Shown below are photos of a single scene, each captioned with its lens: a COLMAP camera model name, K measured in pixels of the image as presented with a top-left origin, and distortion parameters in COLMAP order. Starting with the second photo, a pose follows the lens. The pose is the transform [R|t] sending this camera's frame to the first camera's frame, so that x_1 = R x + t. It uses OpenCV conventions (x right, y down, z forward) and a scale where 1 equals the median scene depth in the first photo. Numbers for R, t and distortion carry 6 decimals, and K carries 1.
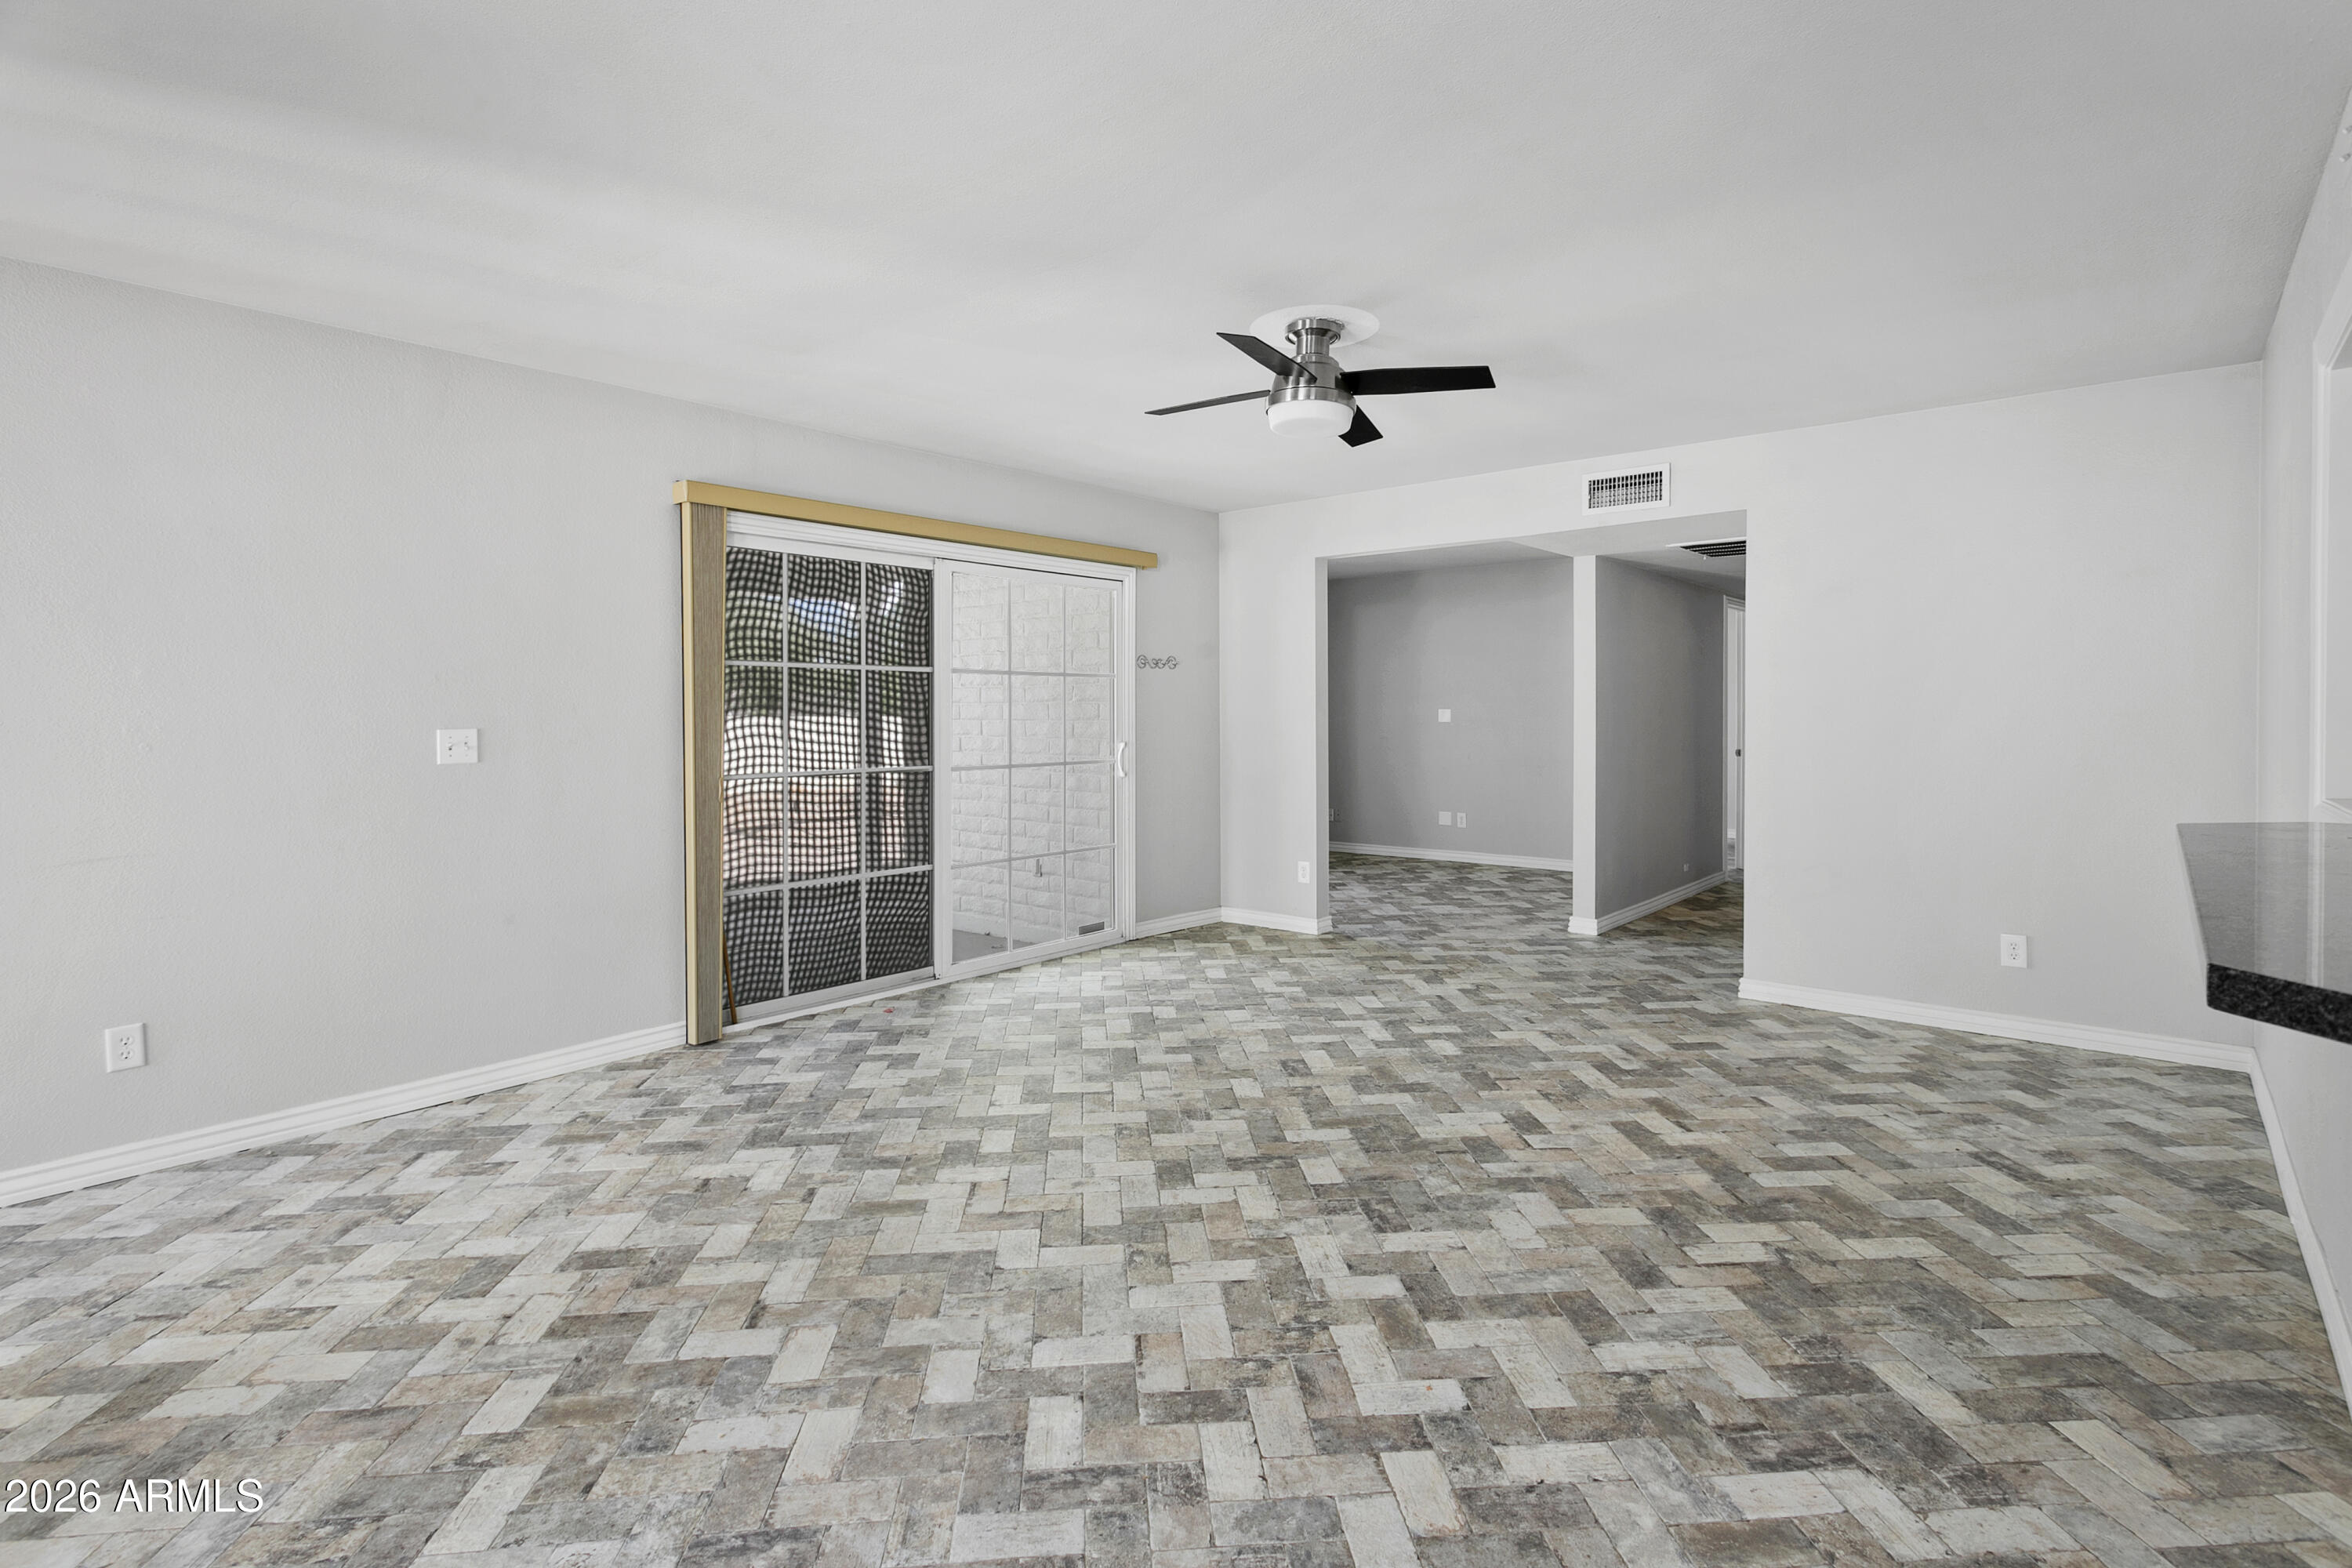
lens RADIAL K [[1147.2, 0, 1203.7], [0, 1147.2, 707.5], [0, 0, 1]] dist [0.002950, -0.000300]
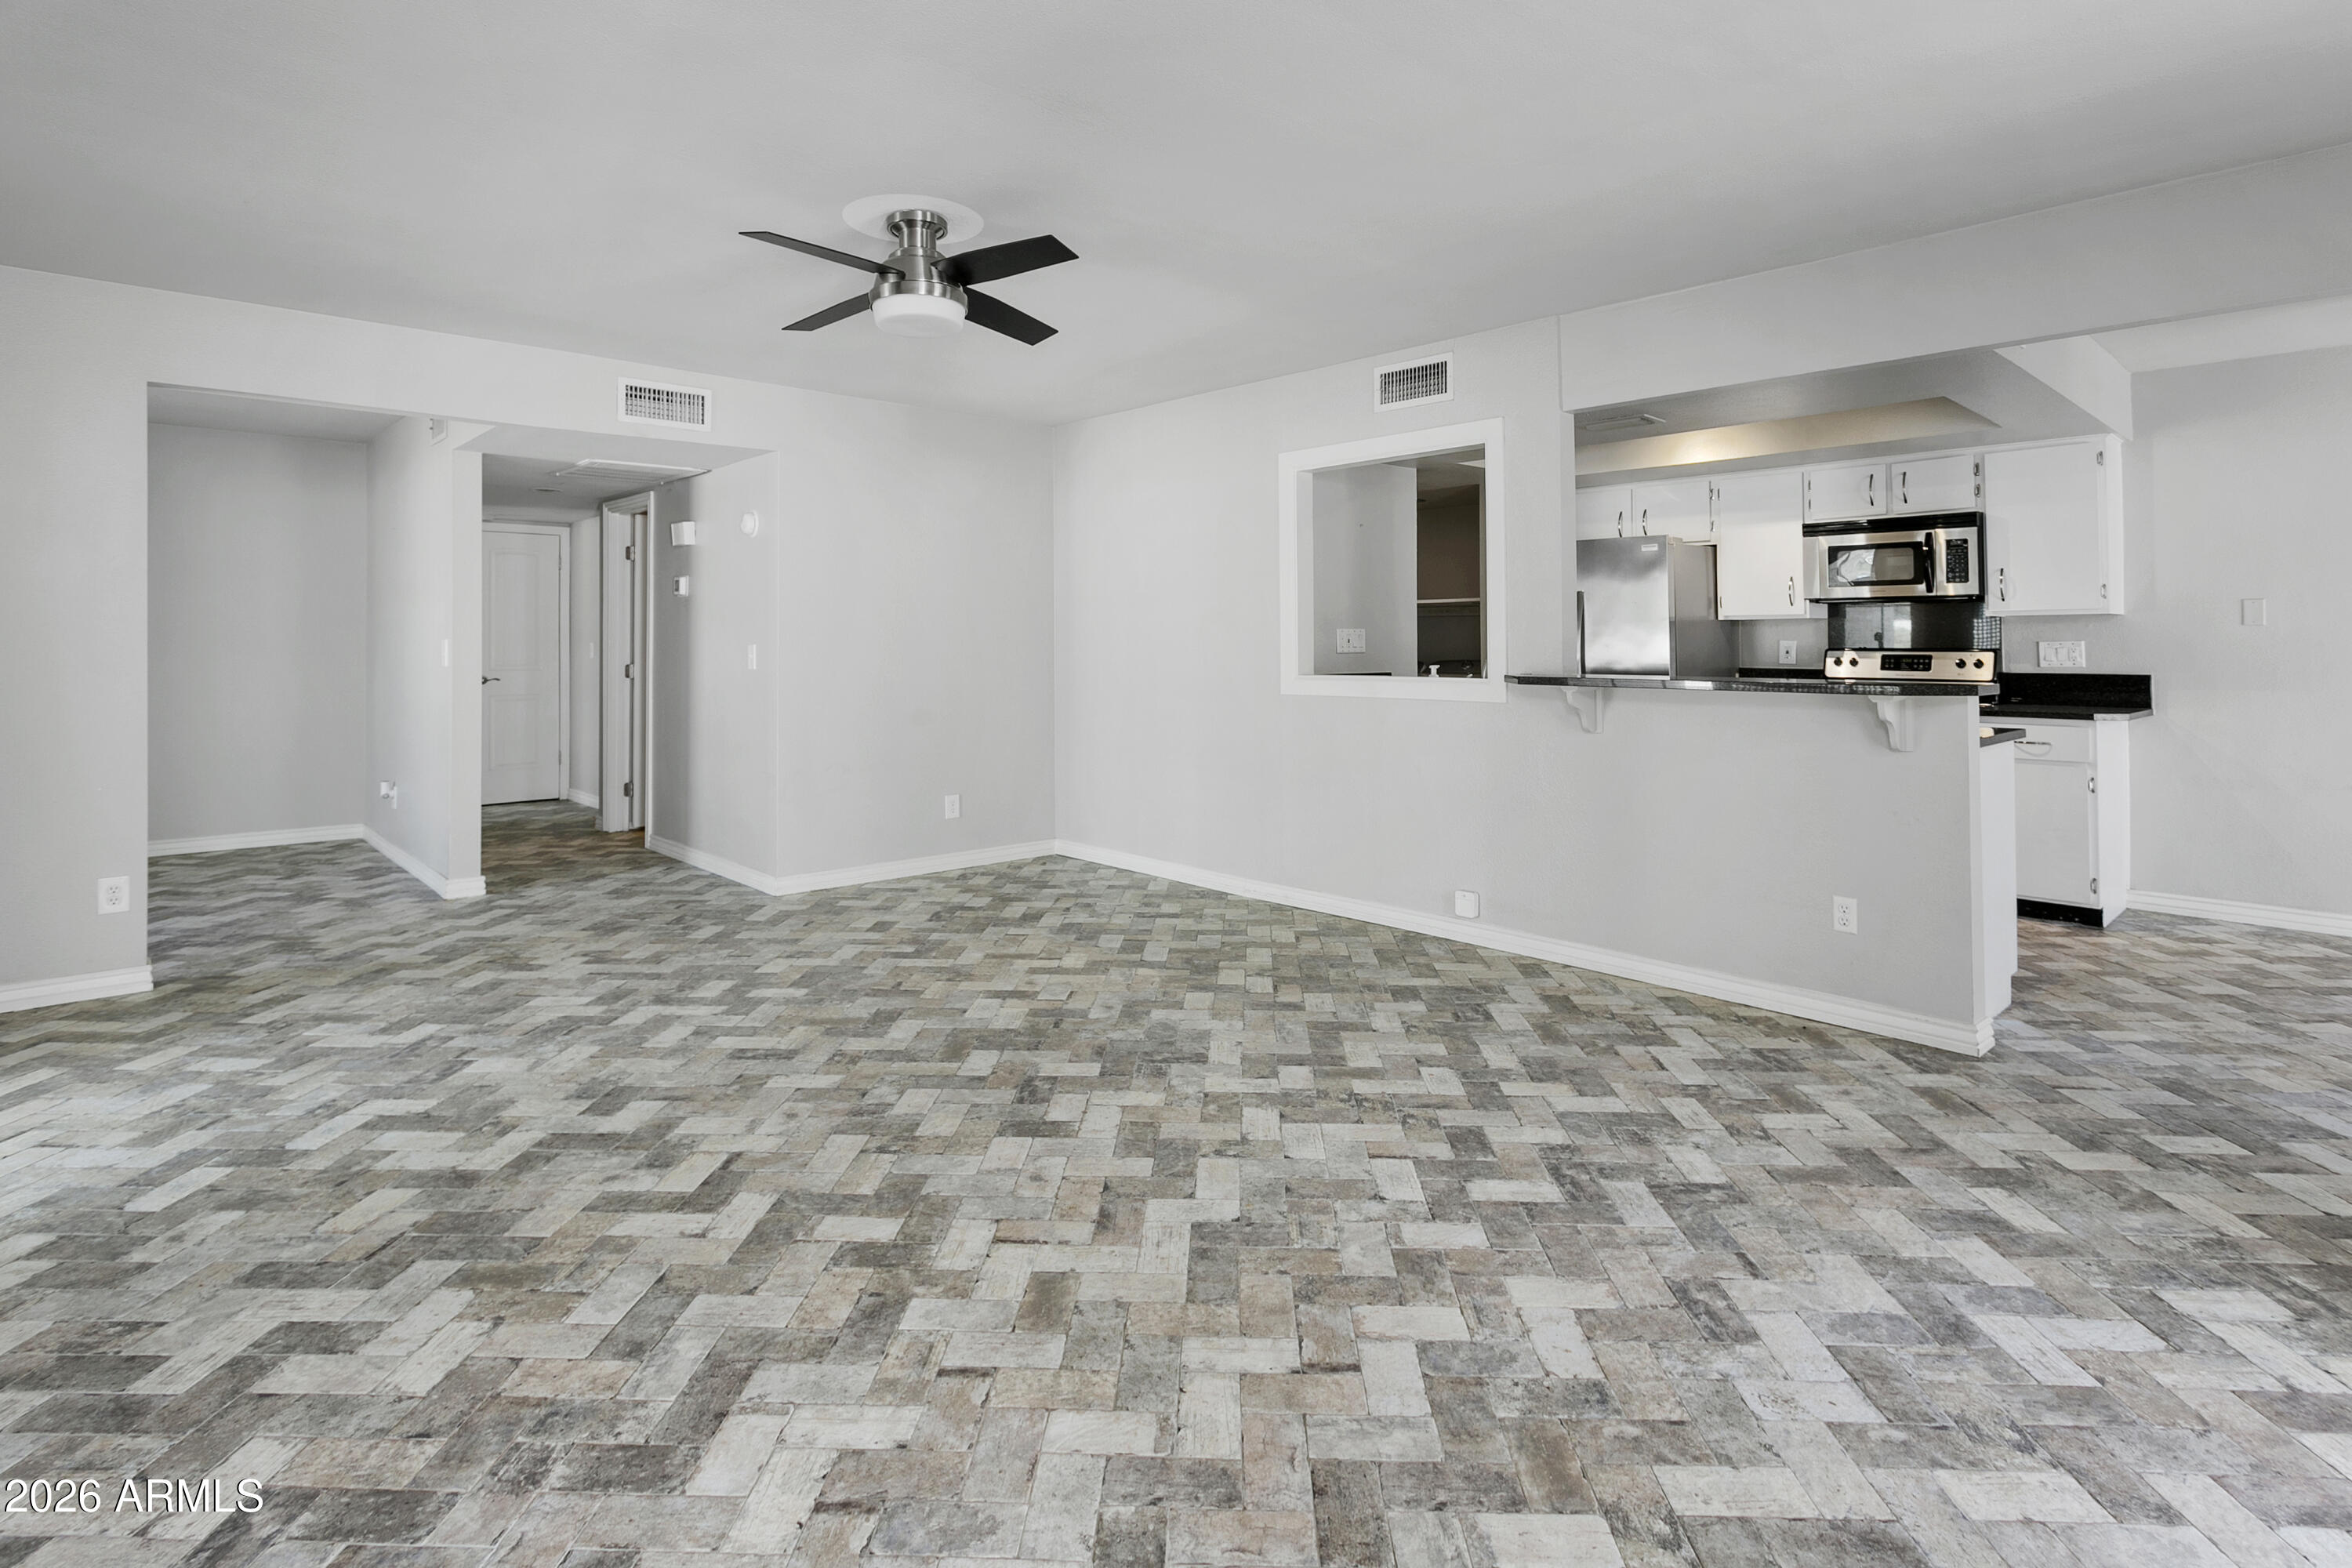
lens RADIAL K [[1165.0, 0, 1166.5], [0, 1165.0, 623.3], [0, 0, 1]] dist [0.000024, -0.001174]
pose [[0.137349, 0.021073, 0.990298, -0.927092], [-0.005142, 0.999775, -0.020562, 0.021534], [-0.990509, -0.002268, 0.137427, 0.762155]]
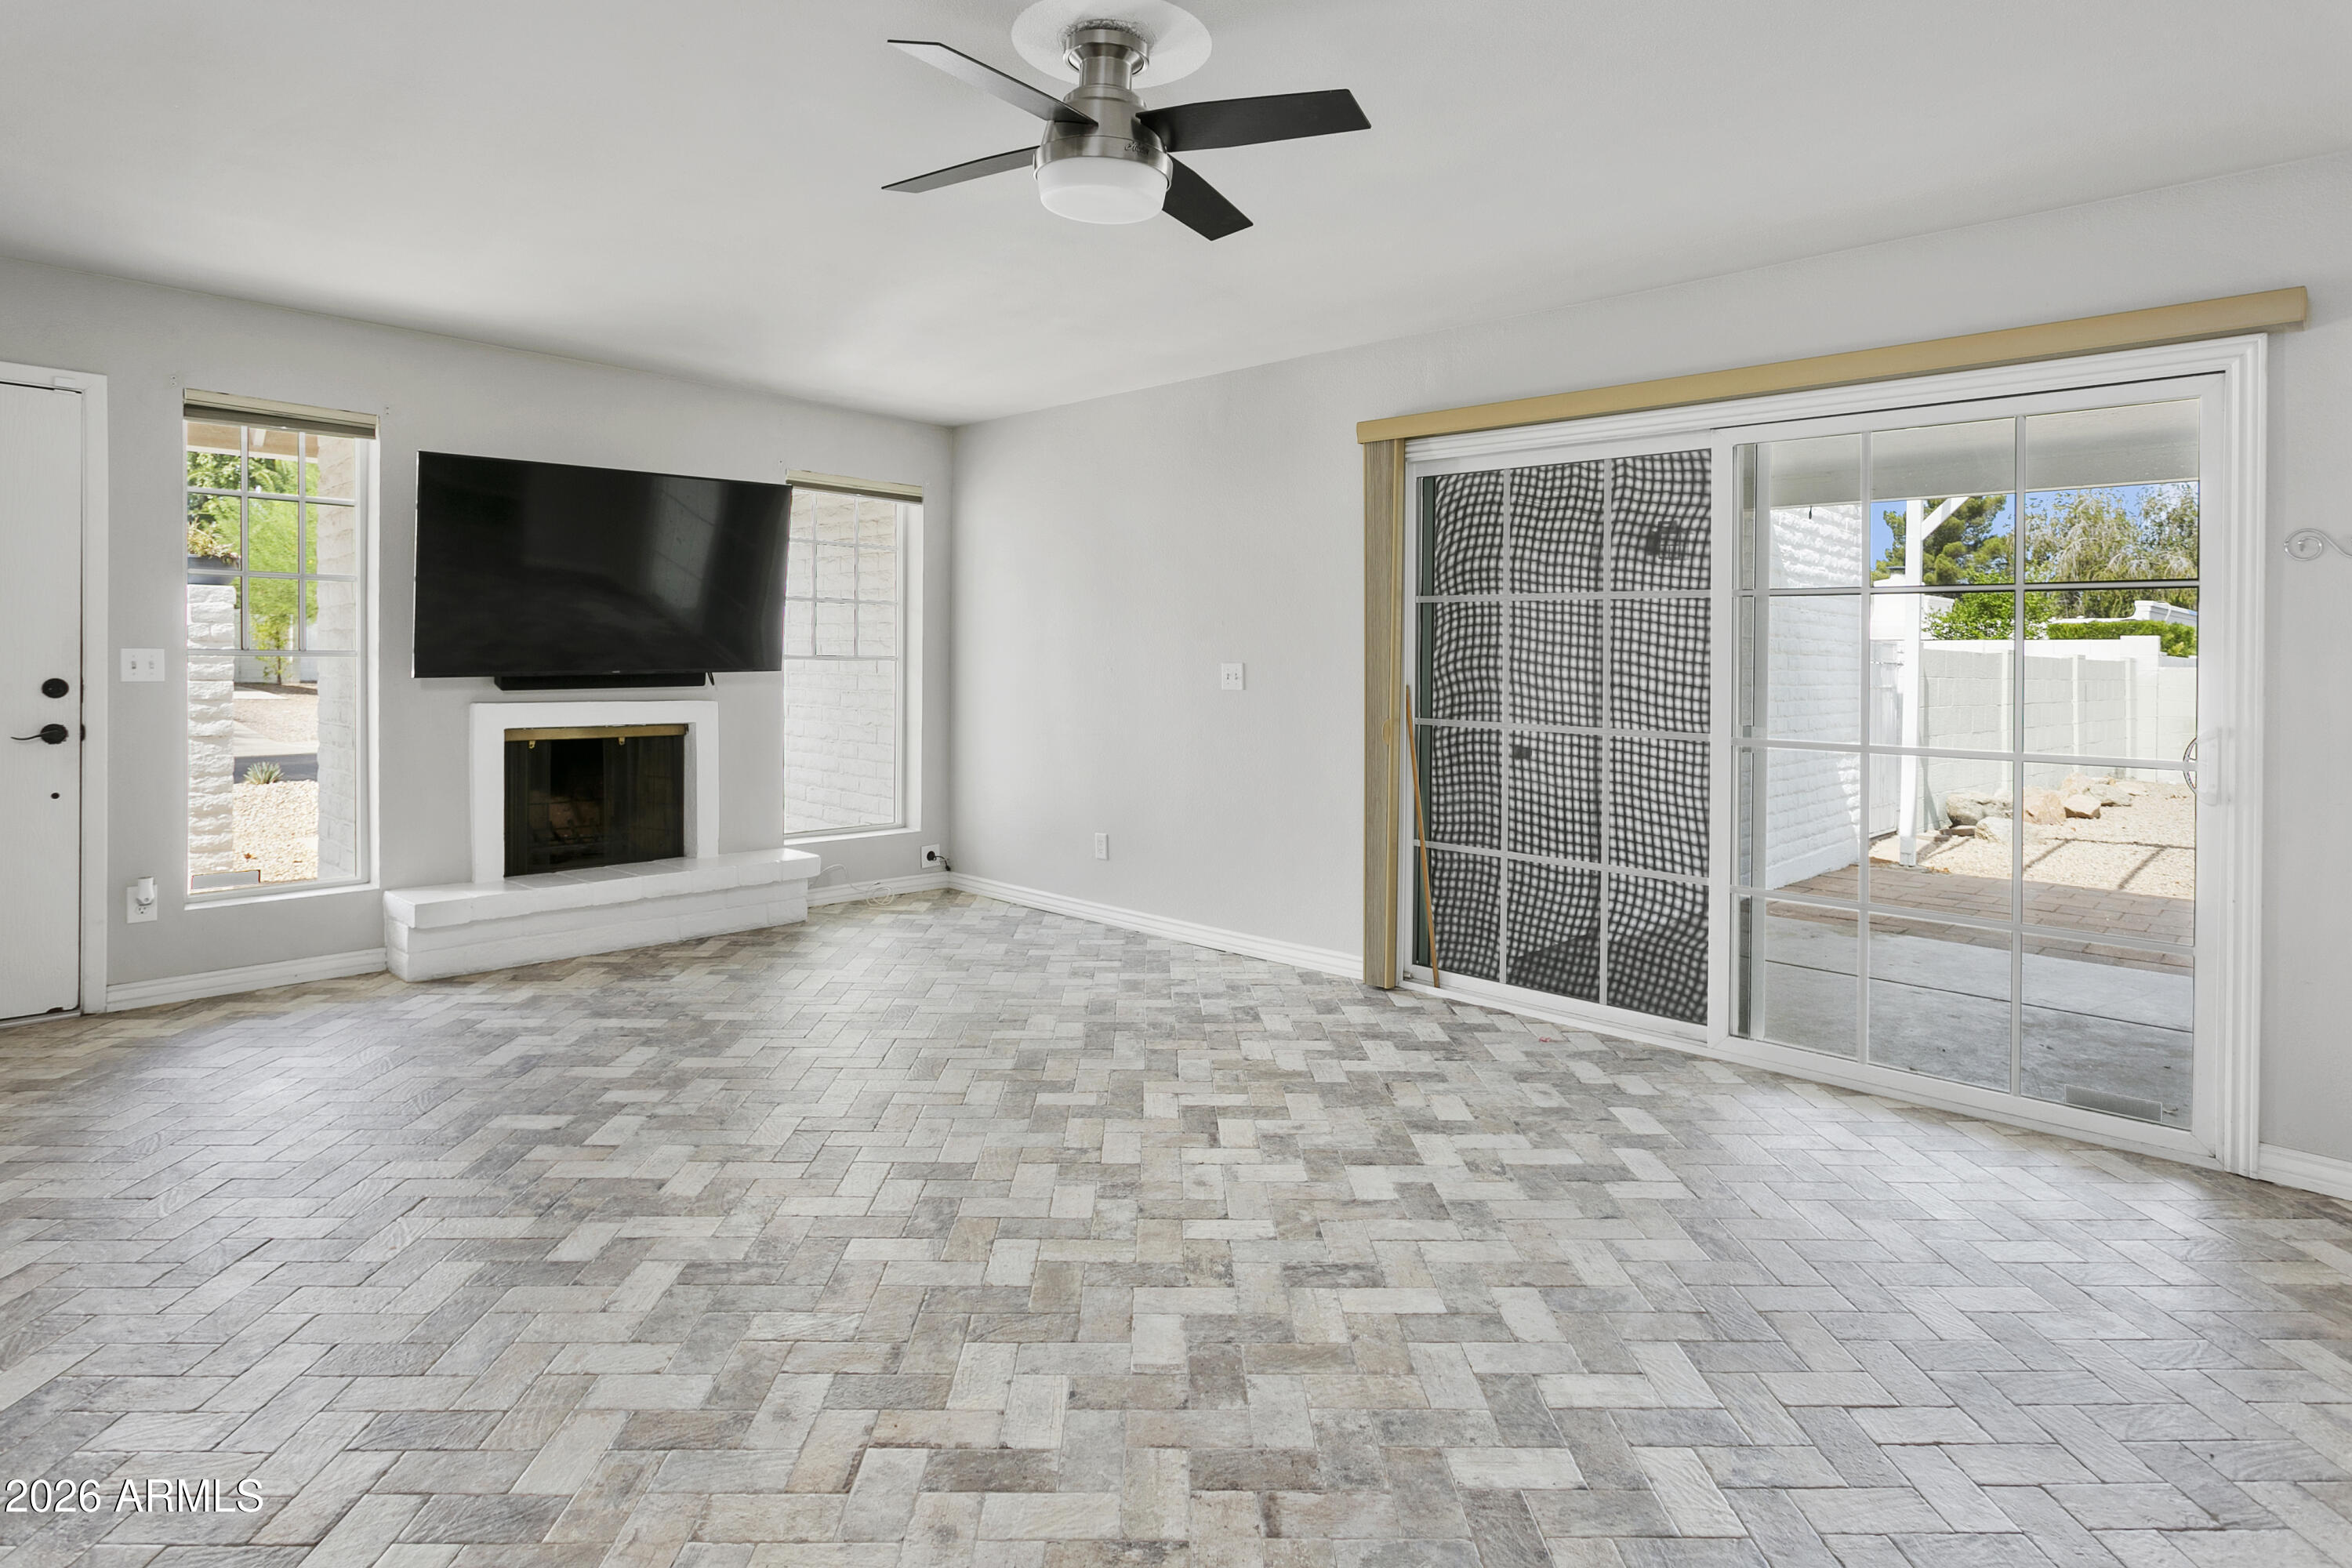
lens RADIAL K [[1216.0, 0, 1165.0], [0, 1216.0, 722.2], [0, 0, 1]] dist [-0.016859, 0.000592]
pose [[-0.065385, 0.055152, -0.996335, 0.861988], [-0.011362, 0.998366, 0.056010, 0.006576], [0.997795, 0.014983, -0.064652, 1.218212]]
